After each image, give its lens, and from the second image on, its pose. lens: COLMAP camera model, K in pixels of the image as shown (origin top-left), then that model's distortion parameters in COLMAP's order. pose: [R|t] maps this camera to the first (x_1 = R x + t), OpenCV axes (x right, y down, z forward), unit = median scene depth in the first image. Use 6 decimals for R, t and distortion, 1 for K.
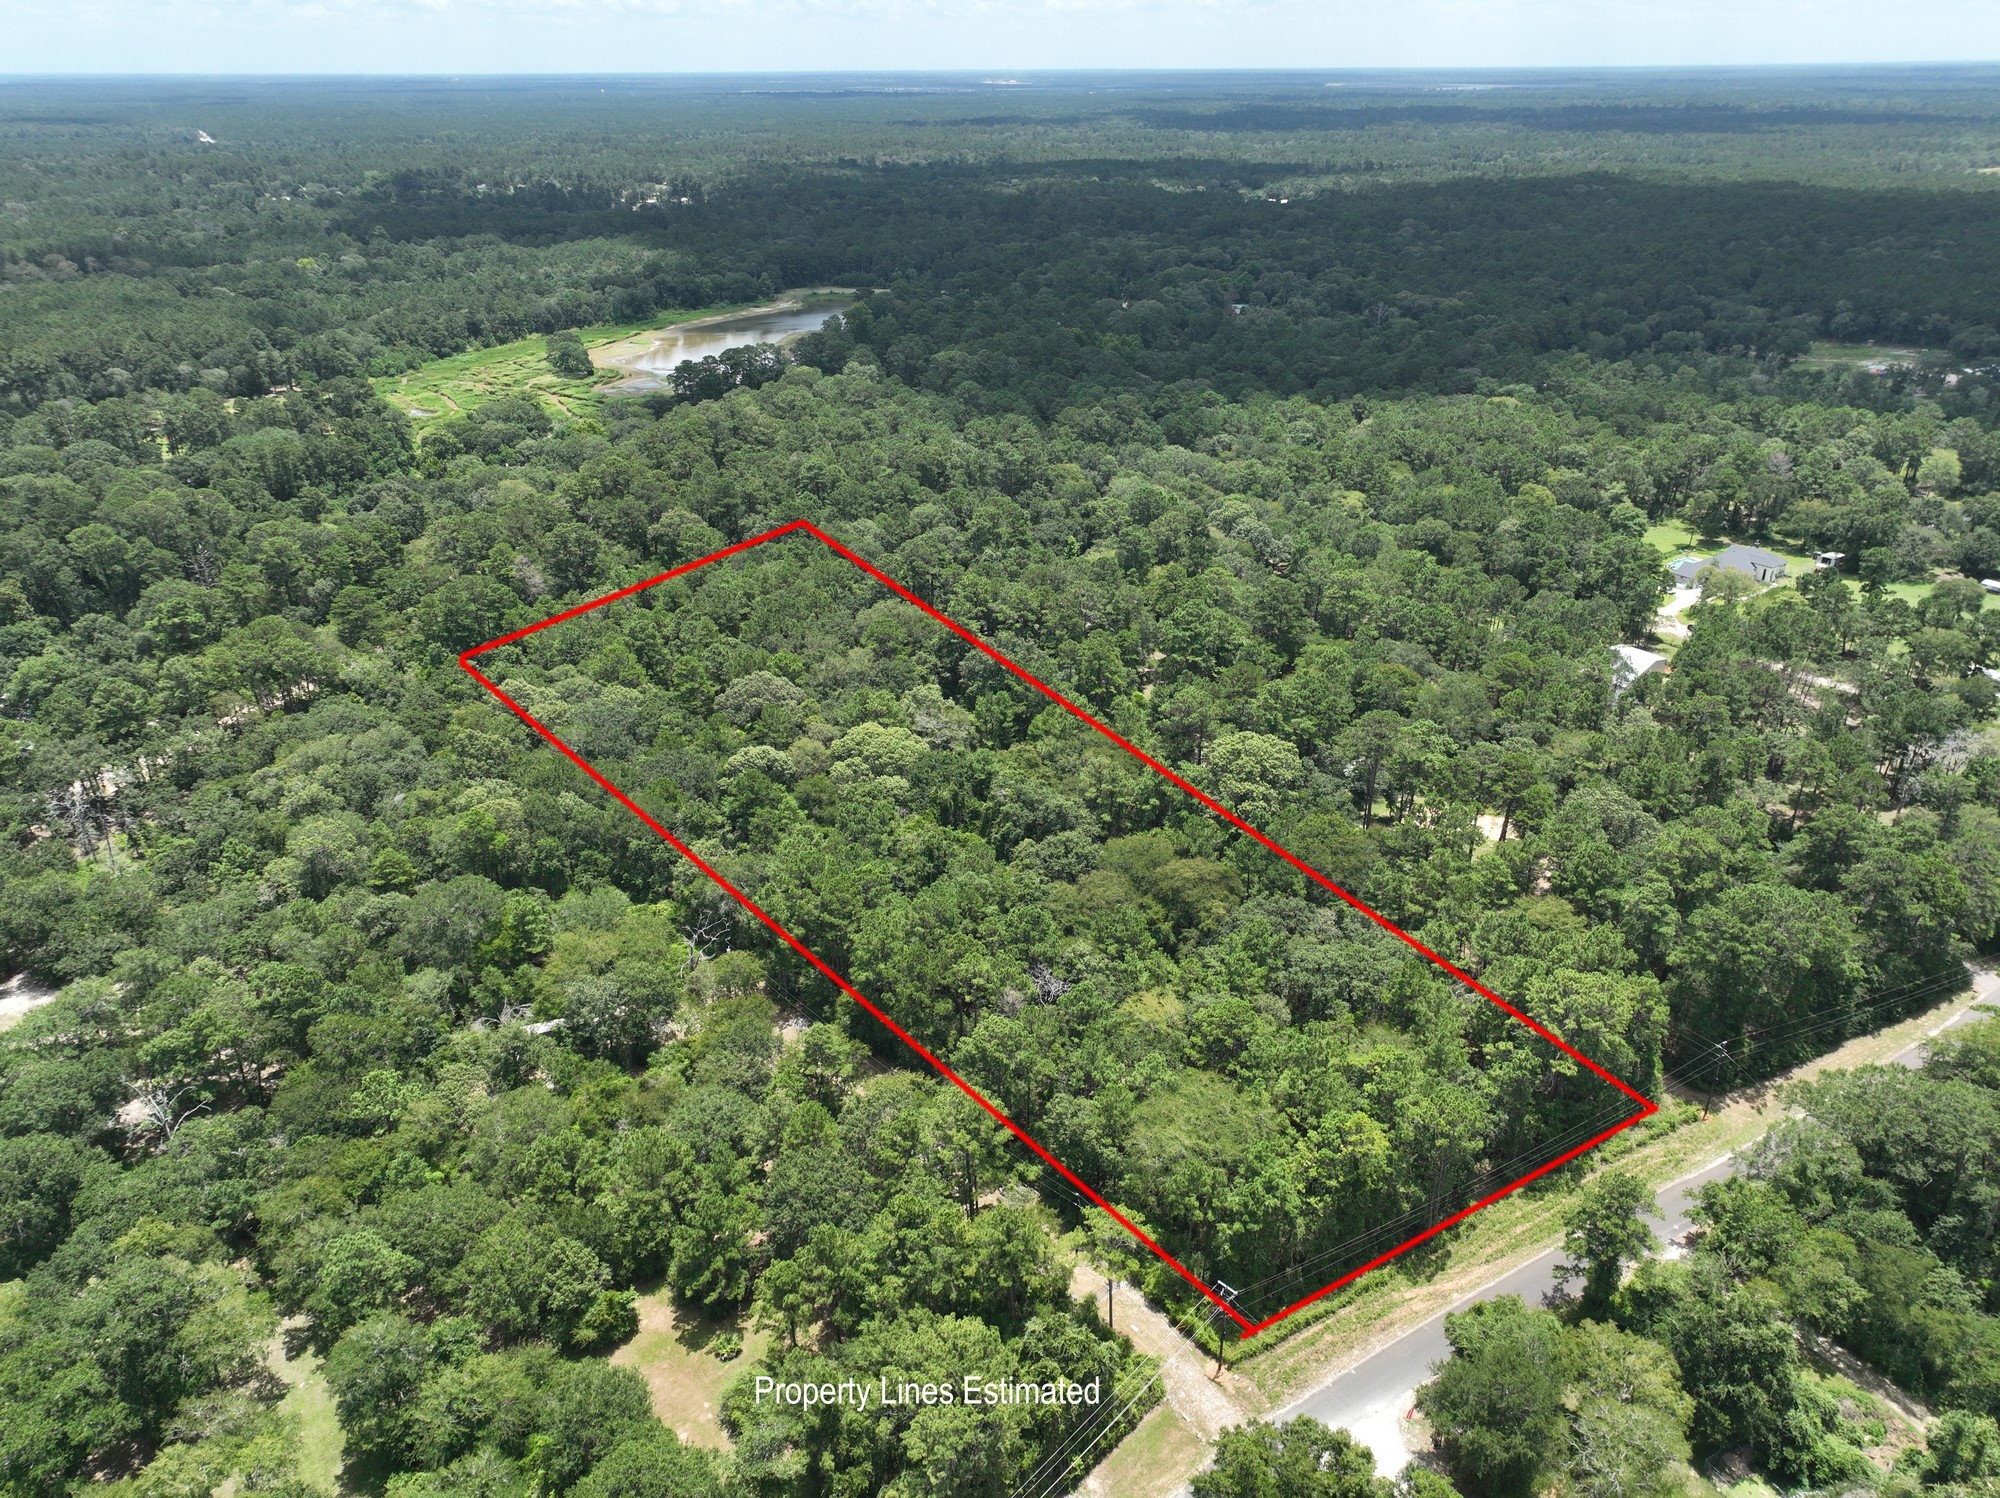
lens RADIAL K [[1439.2, 0, 1009.9], [0, 1439.2, 744.9], [0, 0, 1]] dist [-0.009130, 0.030860]
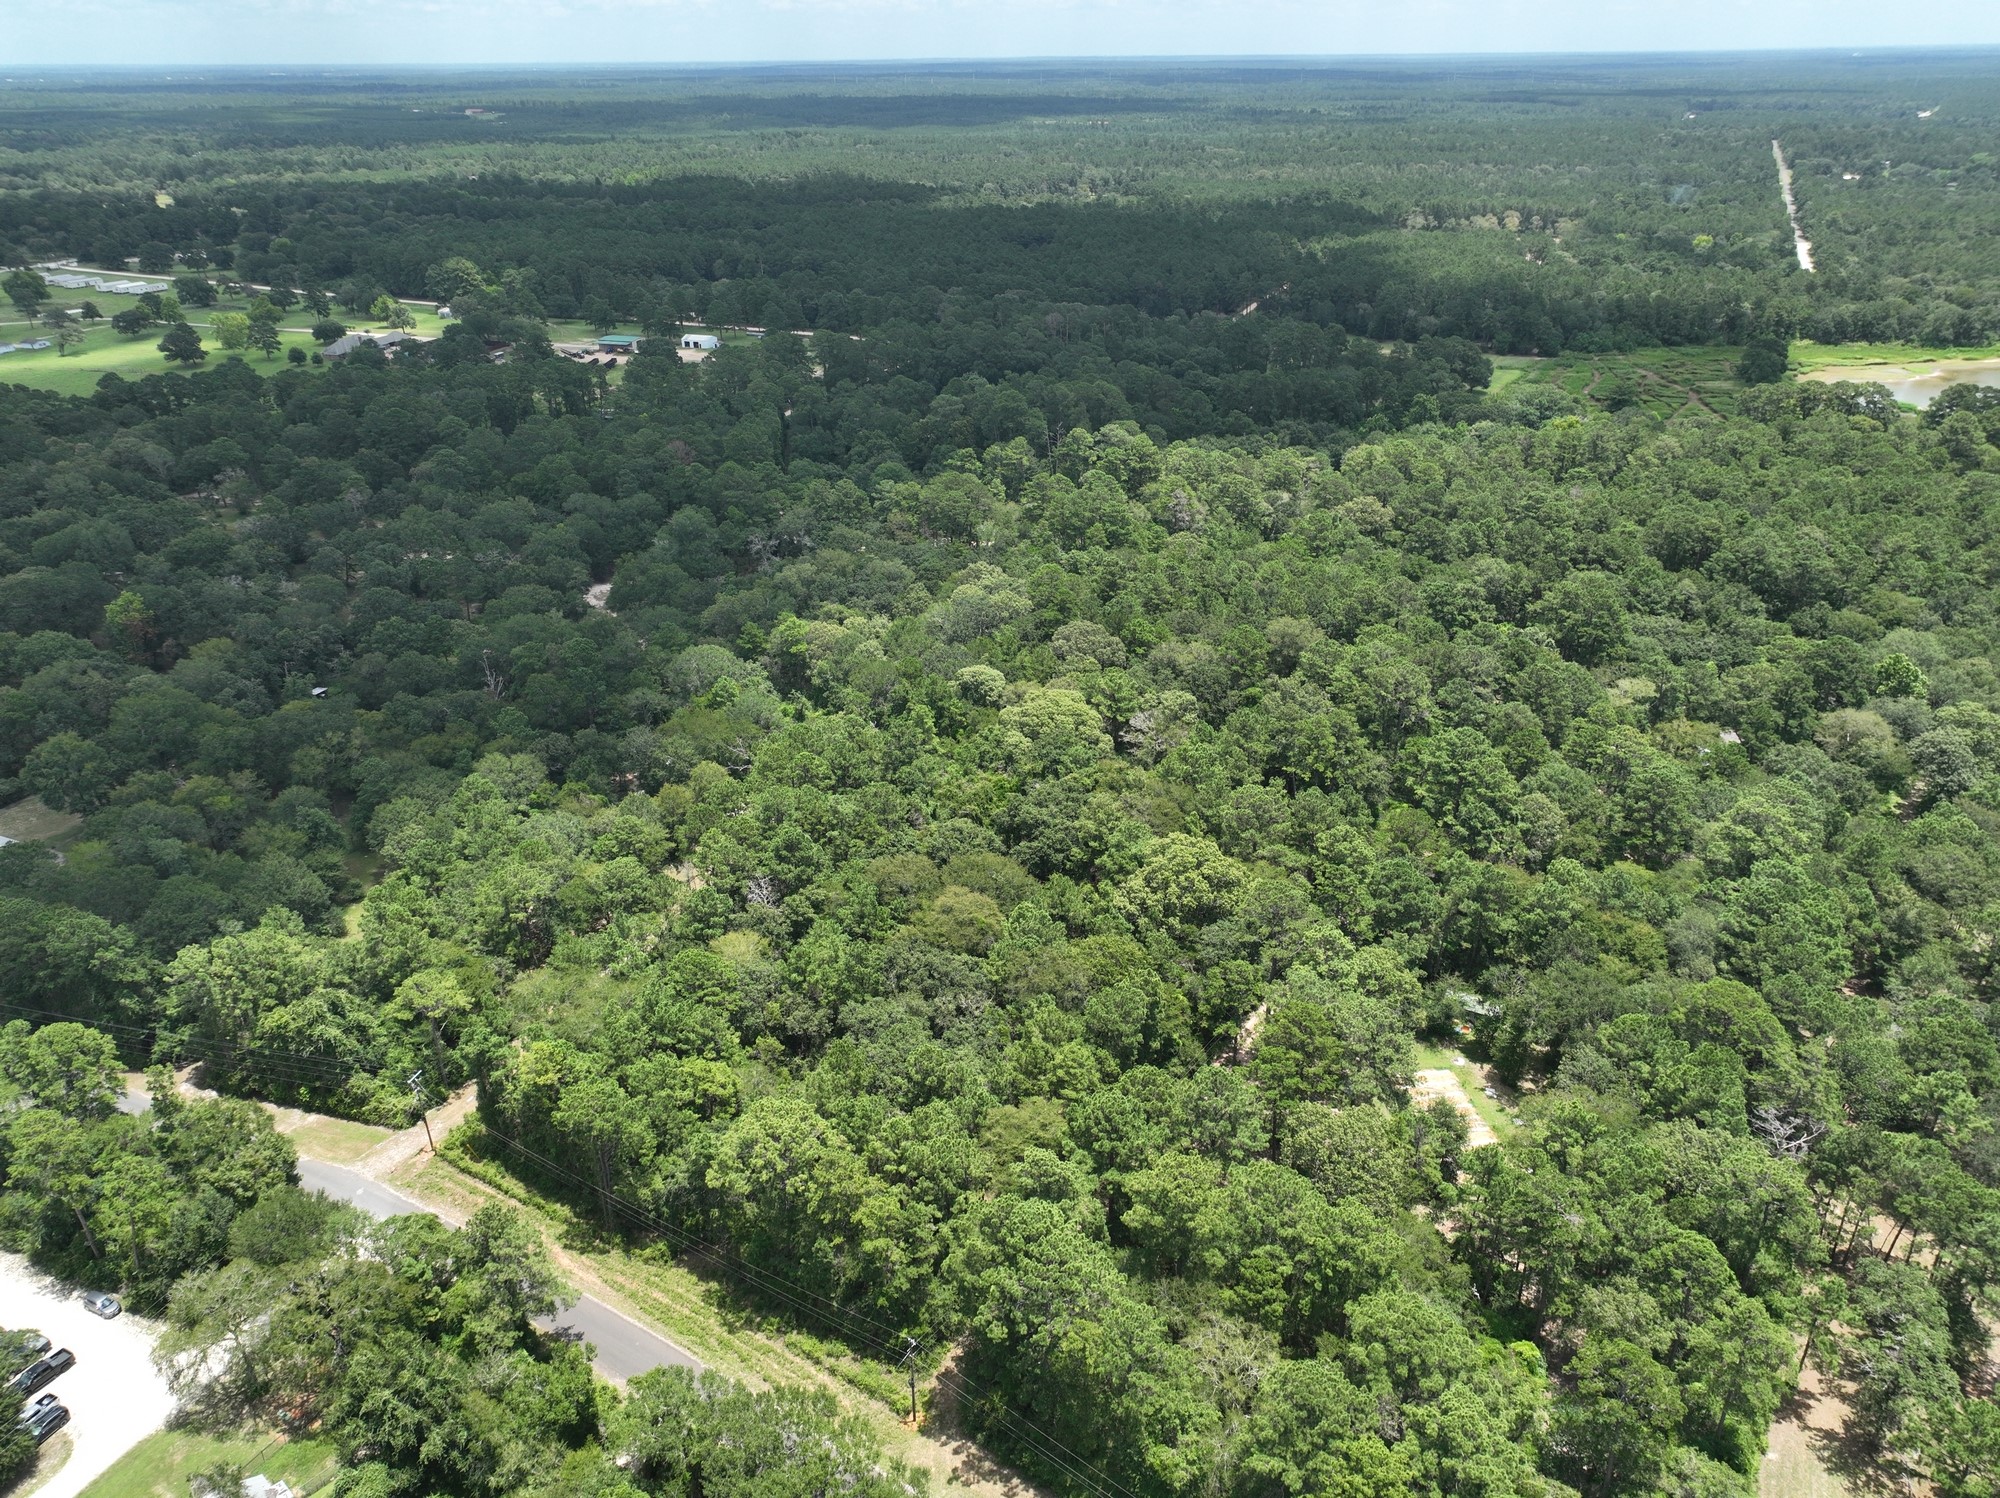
lens RADIAL K [[1439.2, 0, 1009.9], [0, 1439.2, 744.9], [0, 0, 1]] dist [-0.009130, 0.030860]
pose [[0.453745, 0.390083, -0.801218, 0.816450], [-0.376871, 0.898740, 0.224133, -0.220023], [0.807517, 0.200256, 0.554810, 0.447749]]
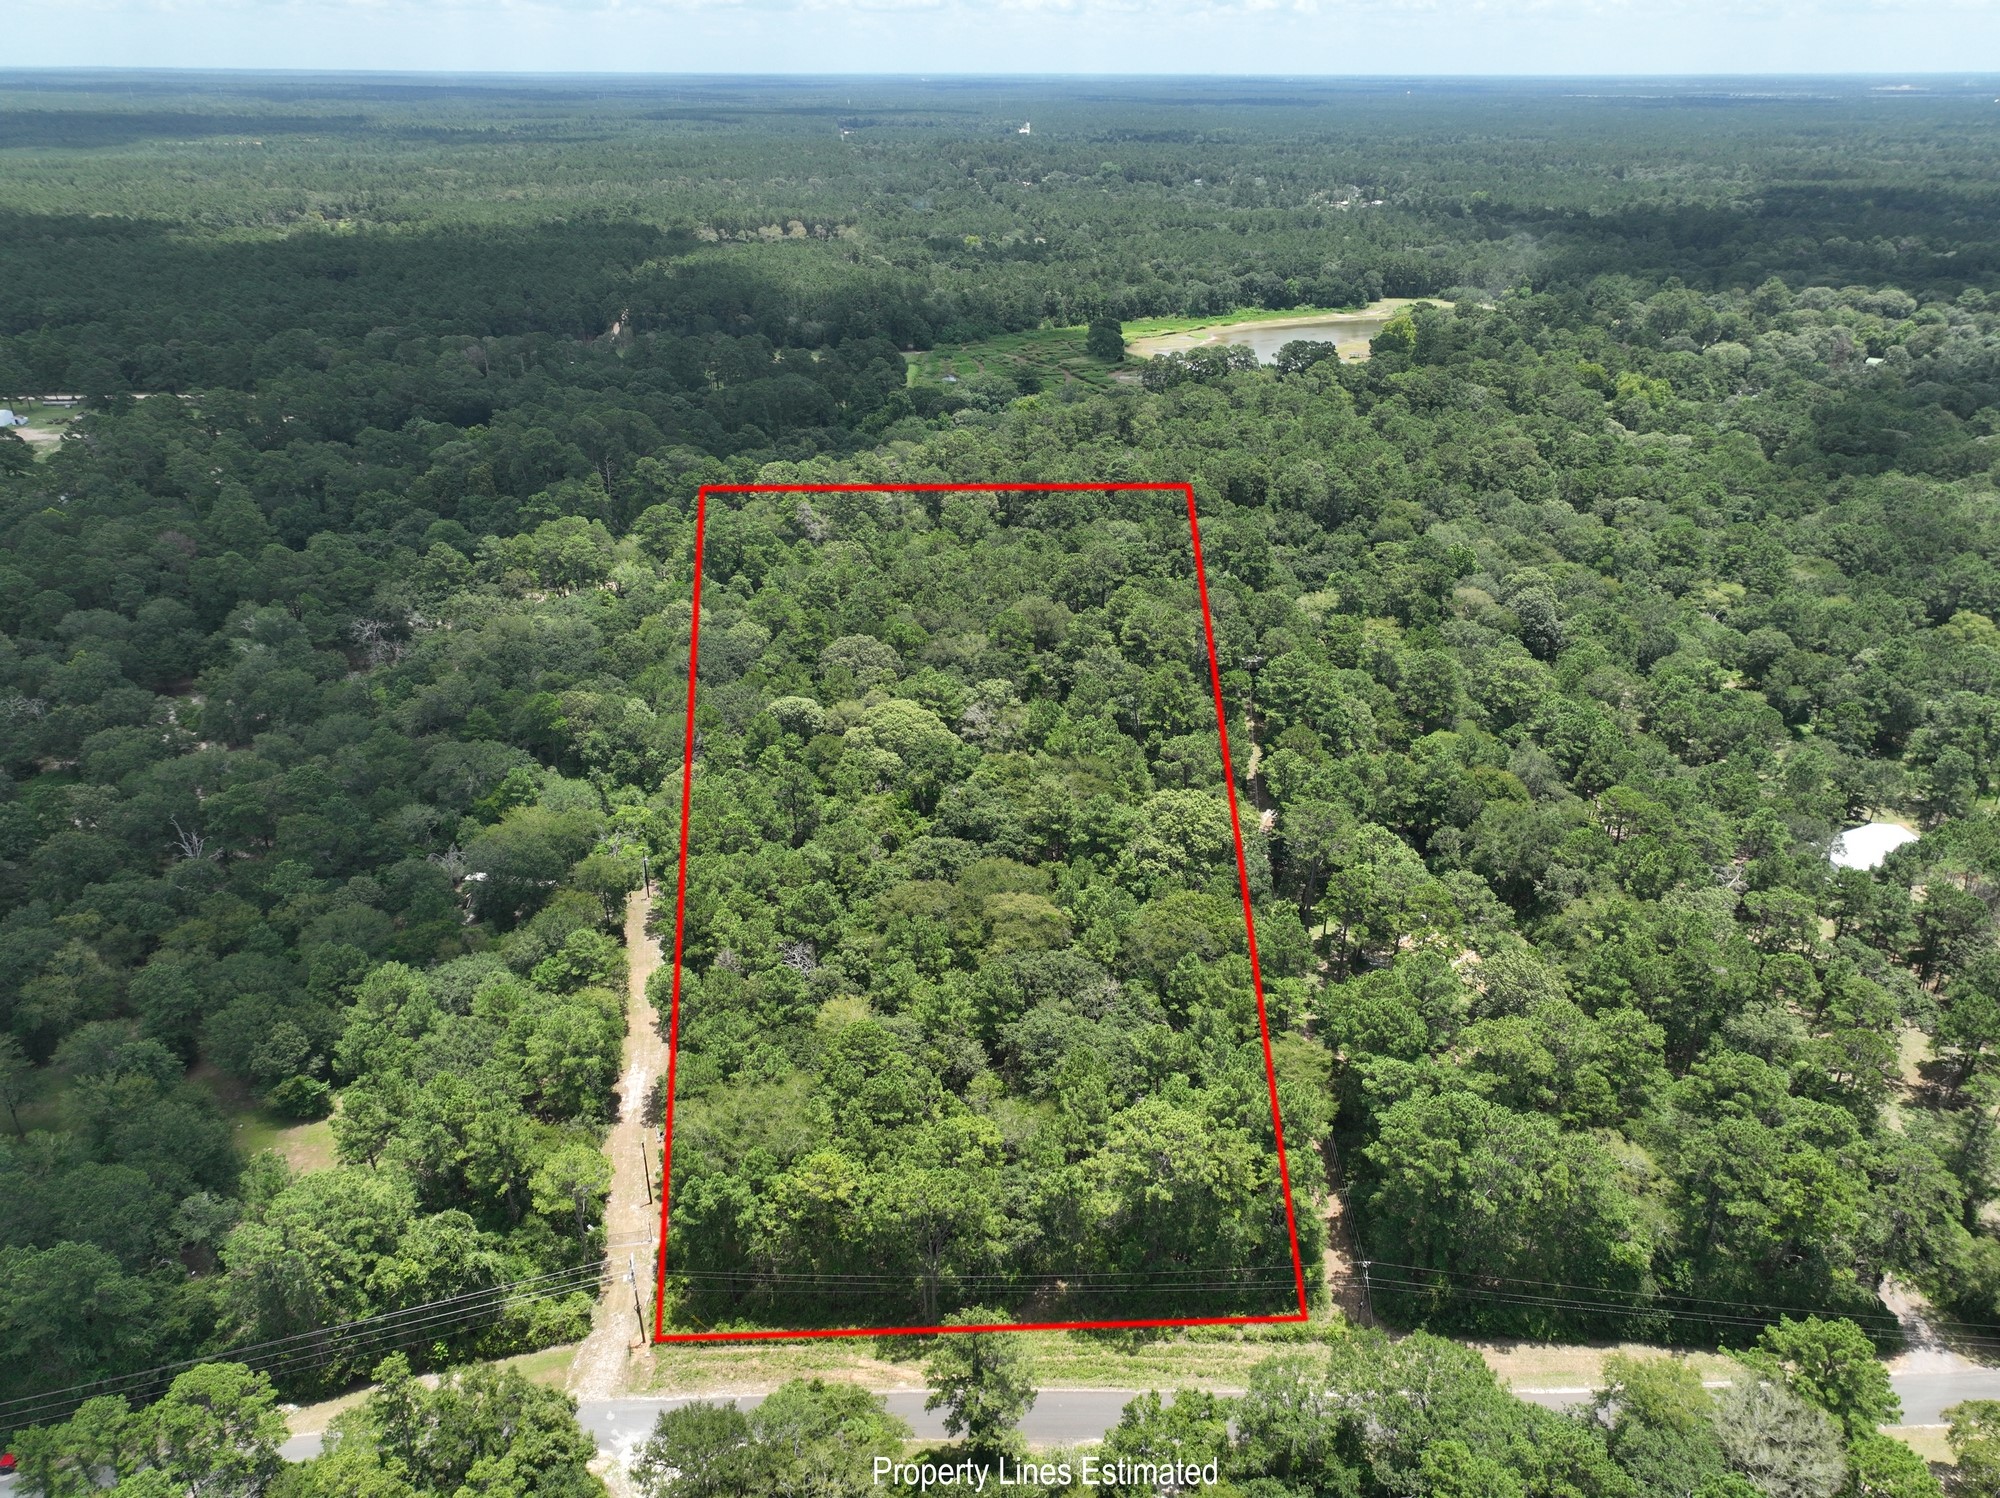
lens RADIAL K [[1439.2, 0, 1009.9], [0, 1439.2, 744.9], [0, 0, 1]] dist [-0.009130, 0.030860]
pose [[0.859352, 0.226197, -0.458637, 0.506055], [-0.226638, 0.972428, 0.054943, -0.064336], [0.458420, 0.056729, 0.886923, 0.127707]]
